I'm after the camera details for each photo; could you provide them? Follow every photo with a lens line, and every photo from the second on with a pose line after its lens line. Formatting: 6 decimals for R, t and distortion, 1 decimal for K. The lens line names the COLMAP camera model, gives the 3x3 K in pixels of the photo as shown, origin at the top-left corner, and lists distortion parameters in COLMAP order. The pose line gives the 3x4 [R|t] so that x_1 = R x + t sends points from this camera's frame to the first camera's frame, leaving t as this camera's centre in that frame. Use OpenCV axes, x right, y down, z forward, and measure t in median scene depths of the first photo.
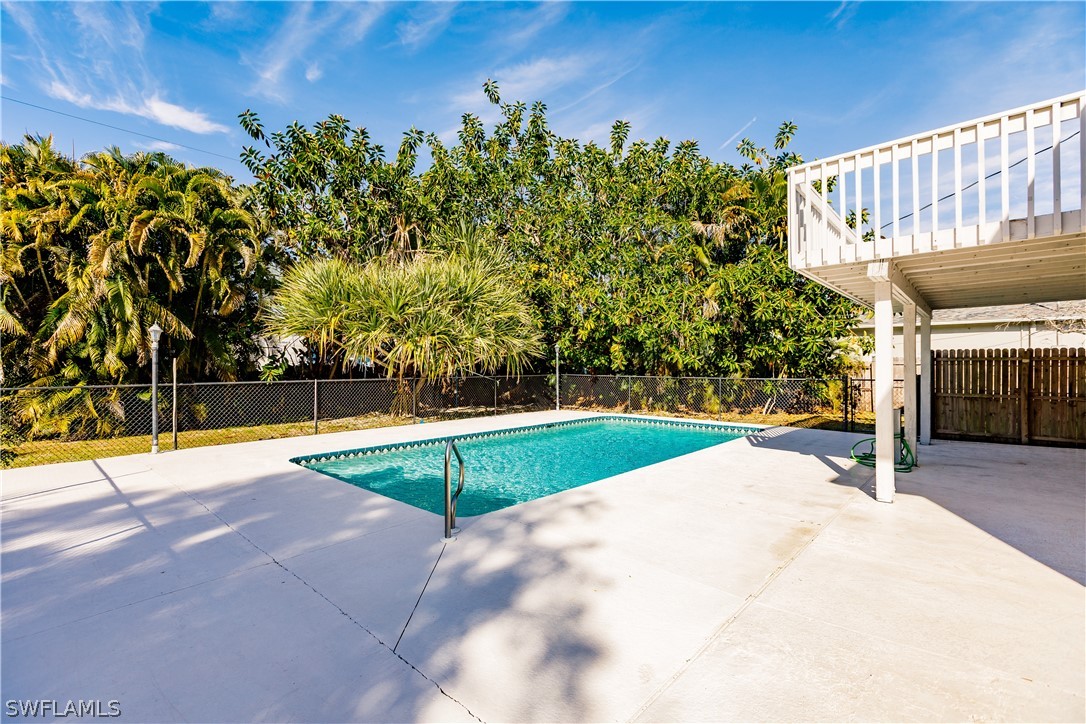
lens RADIAL K [[477.1, 0, 538.2], [0, 477.1, 364.4], [0, 0, 1]] dist [-0.001266, -0.000656]
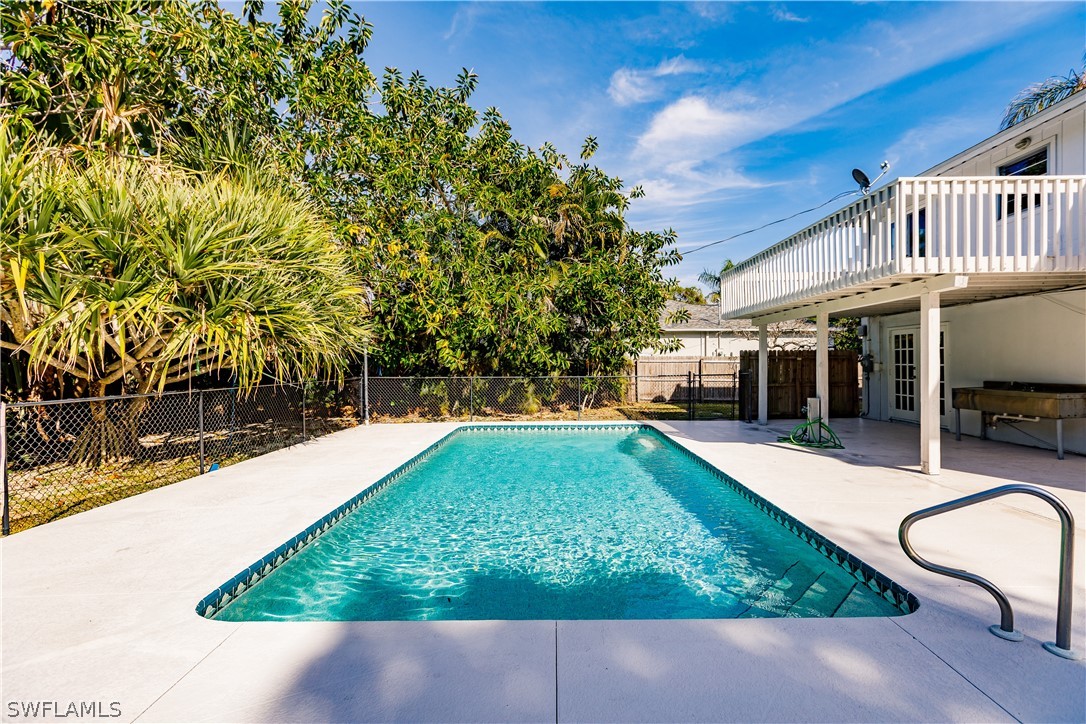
lens RADIAL K [[484.5, 0, 543.0], [0, 484.5, 362.0], [0, 0, 1]] dist [-0.000707, 0.000308]
pose [[0.731528, -0.003388, 0.681803, -0.303621], [0.007143, 0.999971, -0.002694, 0.000573], [-0.681774, 0.006841, 0.731531, 0.283502]]
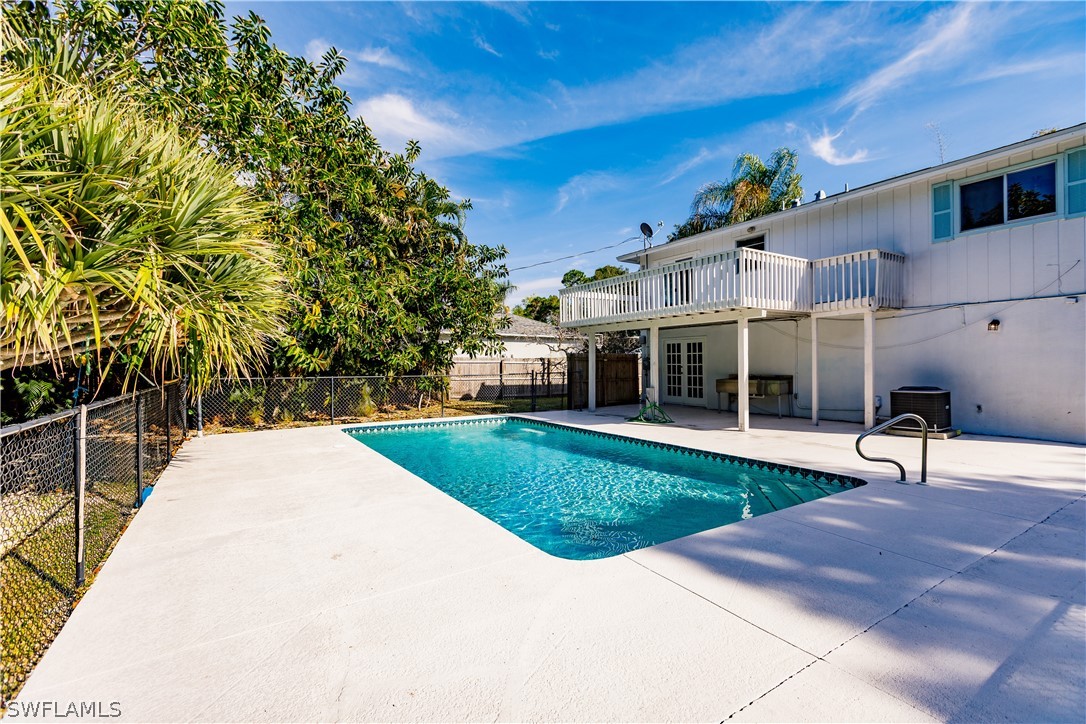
lens RADIAL K [[488.3, 0, 530.7], [0, 488.3, 361.8], [0, 0, 1]] dist [0.048450, 0.000055]
pose [[0.256390, 0.000667, 0.966573, -0.513690], [0.006750, 0.999974, -0.002481, 0.001178], [-0.966550, 0.007160, 0.256379, 0.470209]]
